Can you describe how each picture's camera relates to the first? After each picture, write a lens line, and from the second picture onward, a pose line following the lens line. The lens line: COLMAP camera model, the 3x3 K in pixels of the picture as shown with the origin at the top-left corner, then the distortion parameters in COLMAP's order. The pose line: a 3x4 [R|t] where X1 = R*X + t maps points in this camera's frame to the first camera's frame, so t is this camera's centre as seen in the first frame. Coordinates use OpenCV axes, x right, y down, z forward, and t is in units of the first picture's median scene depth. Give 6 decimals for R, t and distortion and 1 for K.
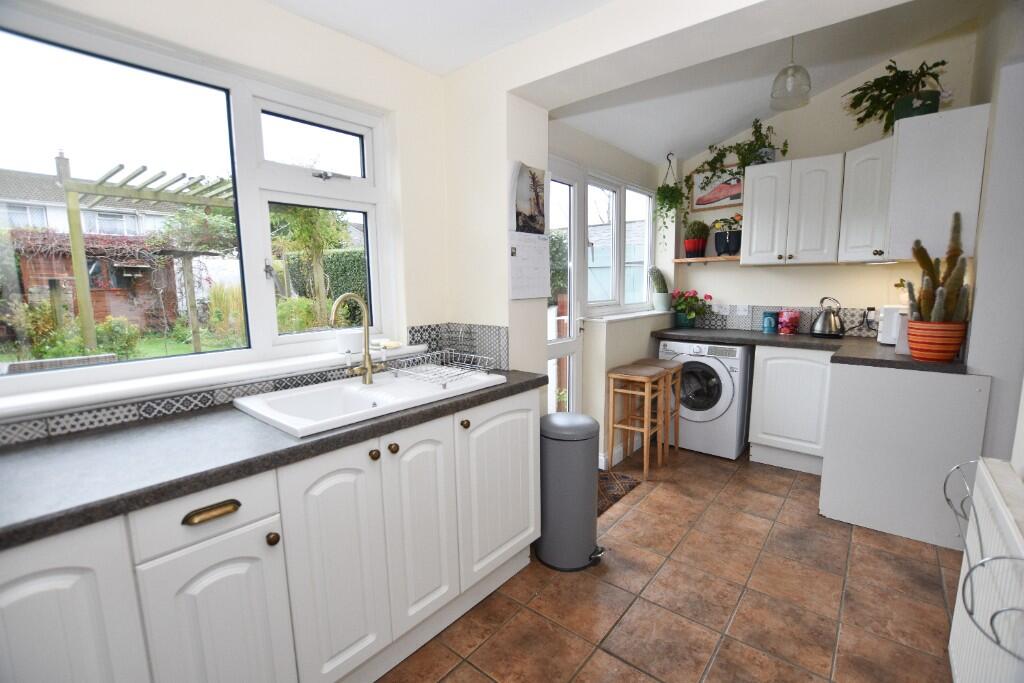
lens RADIAL K [[451.1, 0, 511.6], [0, 451.1, 344.8], [0, 0, 1]] dist [-0.033533, 0.003774]
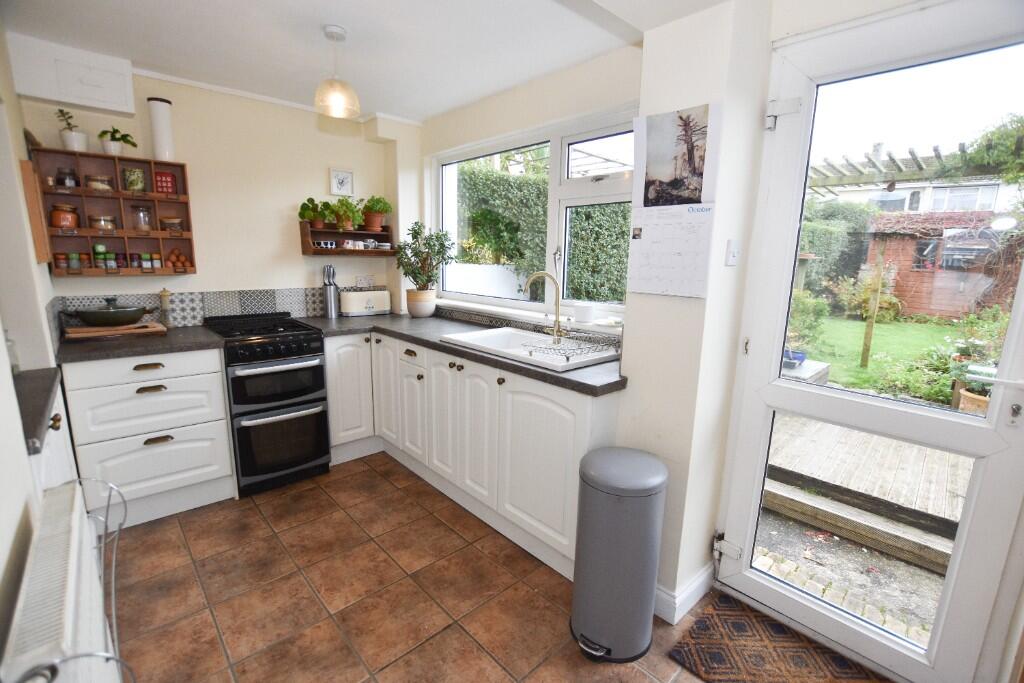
lens RADIAL K [[451.1, 0, 511.6], [0, 451.1, 344.8], [0, 0, 1]] dist [-0.033533, 0.003774]
pose [[-0.129684, 0.201872, -0.970788, 1.065613], [-0.157616, 0.962411, 0.221185, -0.196457], [0.978948, 0.181696, -0.092991, 1.114150]]
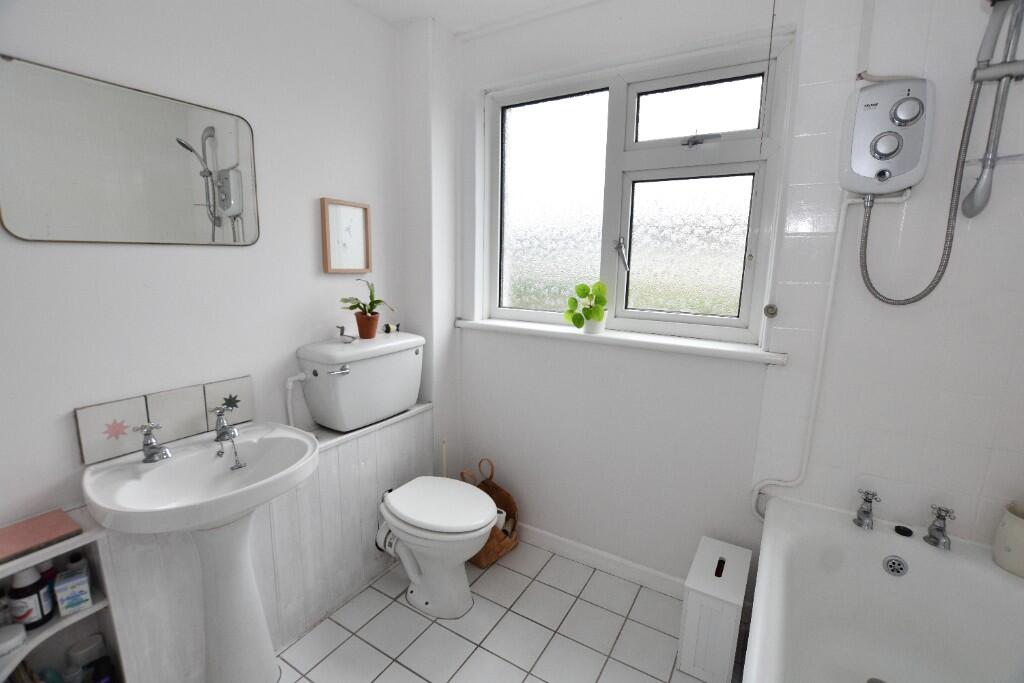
lens RADIAL K [[451.1, 0, 511.6], [0, 451.1, 344.8], [0, 0, 1]] dist [-0.033533, 0.003774]
pose [[0.157654, 0.200426, -0.966941, 0.303924], [-0.153527, 0.972255, 0.176496, -0.053694], [0.975487, 0.120626, 0.184050, 0.340174]]
